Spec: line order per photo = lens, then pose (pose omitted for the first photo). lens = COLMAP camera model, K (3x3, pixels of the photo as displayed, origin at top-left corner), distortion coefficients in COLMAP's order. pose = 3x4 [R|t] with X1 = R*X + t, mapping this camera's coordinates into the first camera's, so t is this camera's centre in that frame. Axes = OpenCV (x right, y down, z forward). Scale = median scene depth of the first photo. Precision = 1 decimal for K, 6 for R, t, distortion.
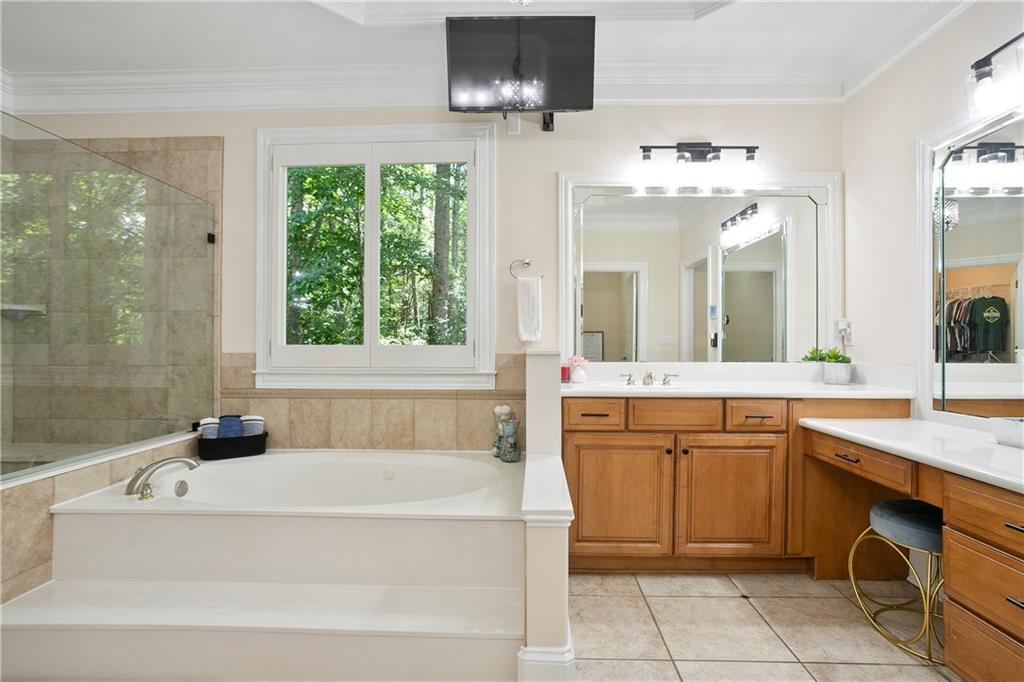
lens RADIAL K [[500.9, 0, 516.0], [0, 500.9, 341.1], [0, 0, 1]] dist [-0.039634, 0.015695]
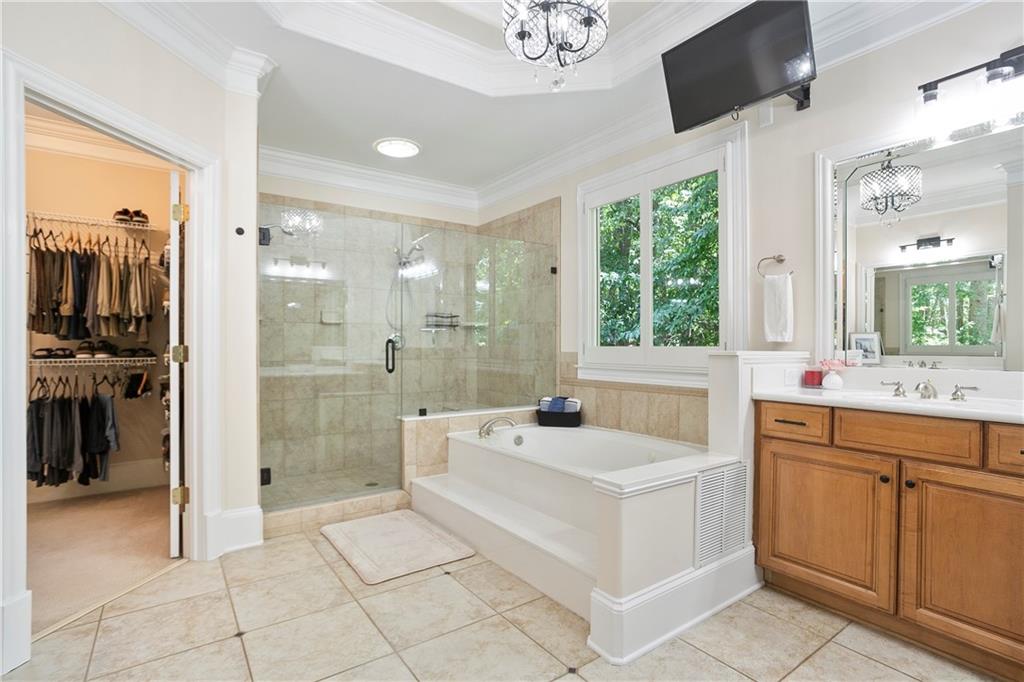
lens RADIAL K [[500.9, 0, 509.3], [0, 500.9, 343.6], [0, 0, 1]] dist [-0.039634, 0.015695]
pose [[0.600596, -0.003656, -0.799544, 0.472220], [0.001923, 0.999993, -0.003129, 0.004831], [0.799551, 0.000342, 0.600599, 0.040389]]
